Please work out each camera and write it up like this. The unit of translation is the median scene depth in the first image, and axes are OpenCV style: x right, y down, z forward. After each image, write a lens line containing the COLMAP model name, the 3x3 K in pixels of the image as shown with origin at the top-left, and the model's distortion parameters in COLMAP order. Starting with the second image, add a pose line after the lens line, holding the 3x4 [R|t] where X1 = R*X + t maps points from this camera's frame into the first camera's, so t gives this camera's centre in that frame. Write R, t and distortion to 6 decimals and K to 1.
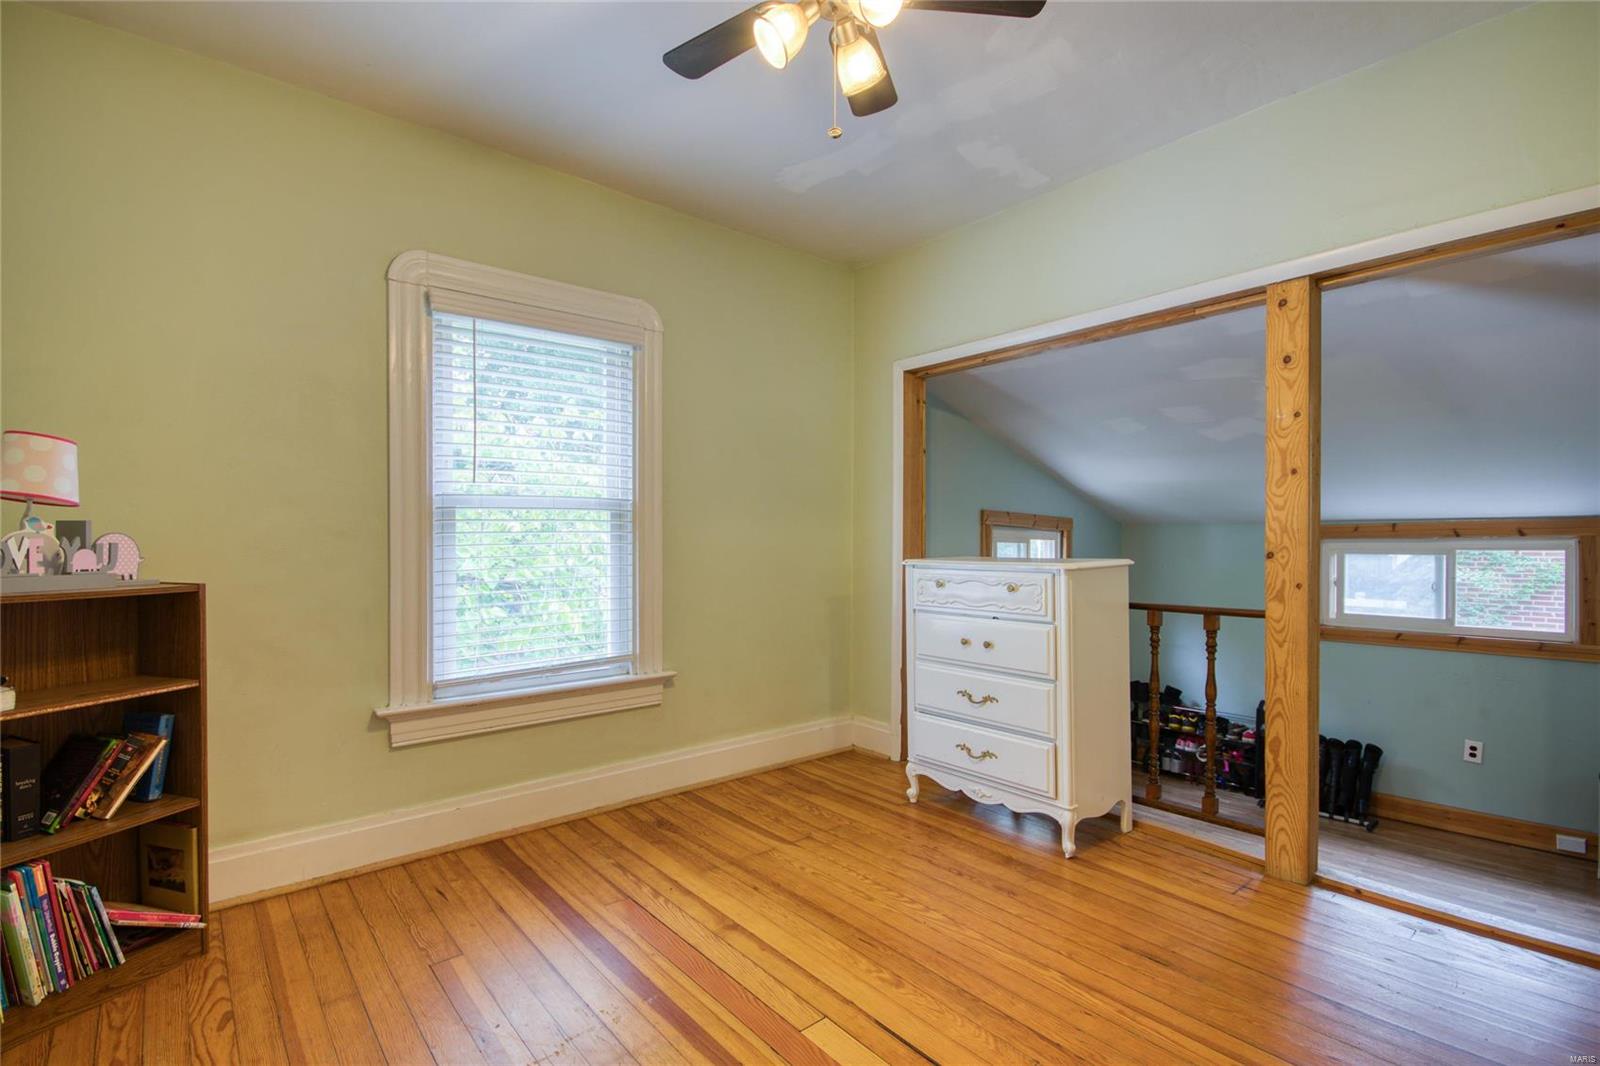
lens RADIAL K [[787.8, 0, 788.4], [0, 787.8, 532.8], [0, 0, 1]] dist [-0.012687, -0.001904]
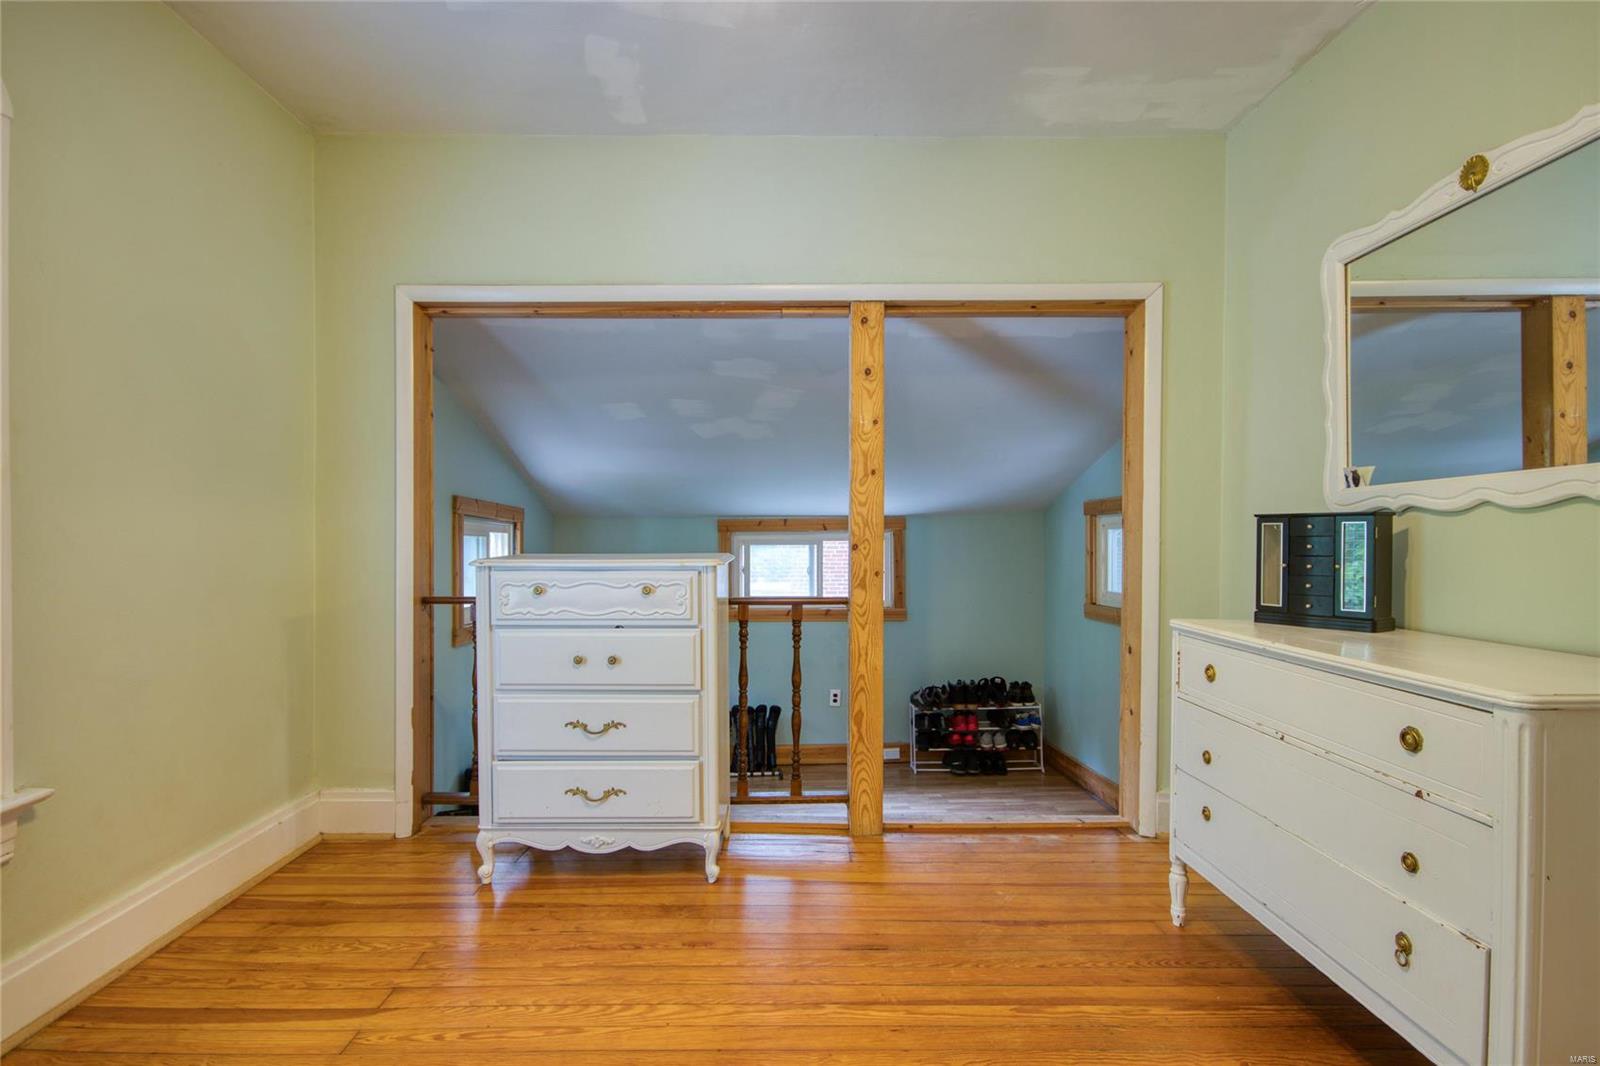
lens RADIAL K [[817.9, 0, 795.8], [0, 817.9, 537.4], [0, 0, 1]] dist [-0.002495, -0.000354]
pose [[0.597875, -0.005130, 0.801573, -0.313182], [-0.006937, 0.999909, 0.011573, 0.002085], [-0.801559, -0.012480, 0.597785, 0.328381]]
